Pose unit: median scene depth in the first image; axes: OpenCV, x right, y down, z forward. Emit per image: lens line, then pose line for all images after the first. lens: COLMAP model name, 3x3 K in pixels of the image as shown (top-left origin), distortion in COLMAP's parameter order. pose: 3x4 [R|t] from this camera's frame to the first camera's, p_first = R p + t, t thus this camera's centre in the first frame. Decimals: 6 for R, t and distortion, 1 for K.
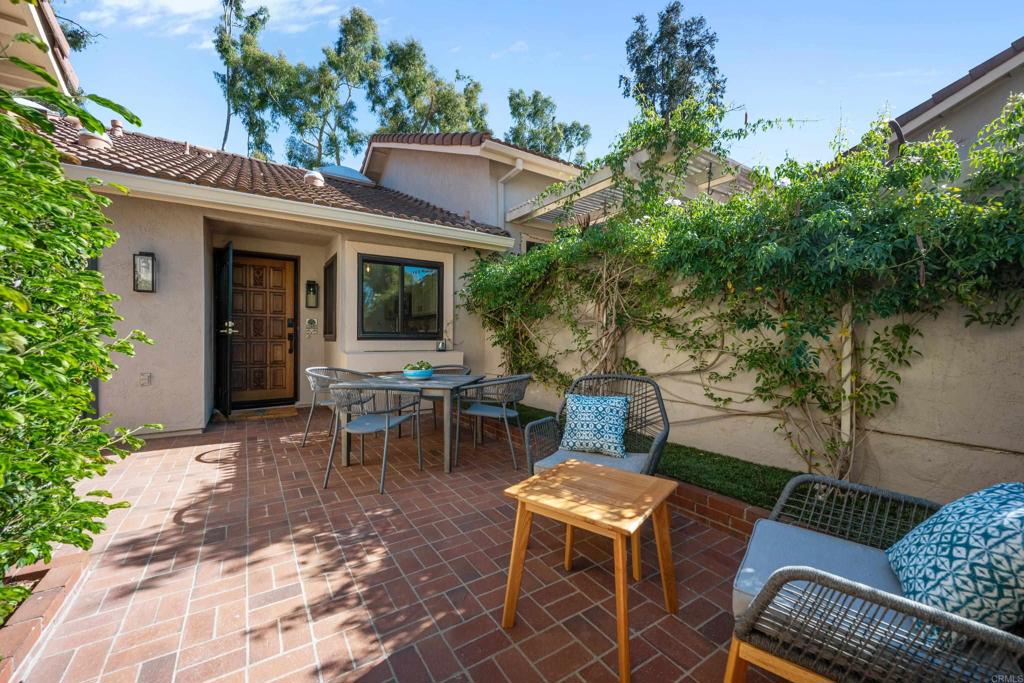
lens RADIAL K [[406.0, 0, 506.3], [0, 406.0, 339.2], [0, 0, 1]] dist [-0.003179, -0.000002]
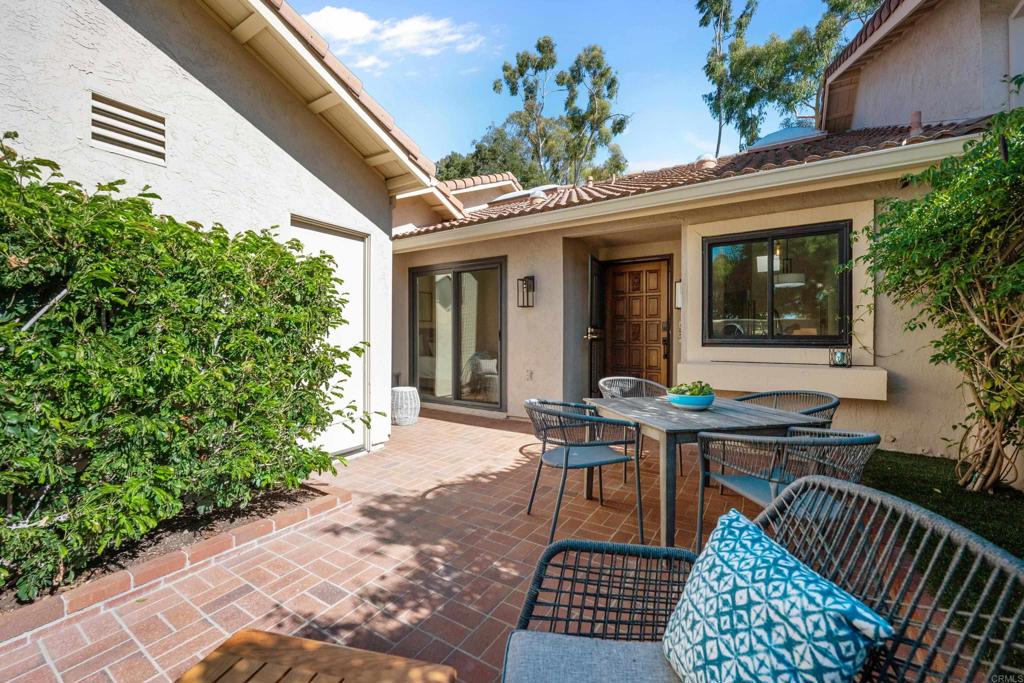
lens RADIAL K [[406.0, 0, 502.1], [0, 406.0, 333.1], [0, 0, 1]] dist [-0.003179, -0.000002]
pose [[0.414737, -0.013968, -0.909834, 0.357679], [-0.001015, 0.999874, -0.015813, -0.020083], [0.909941, 0.007482, 0.414671, 0.572832]]
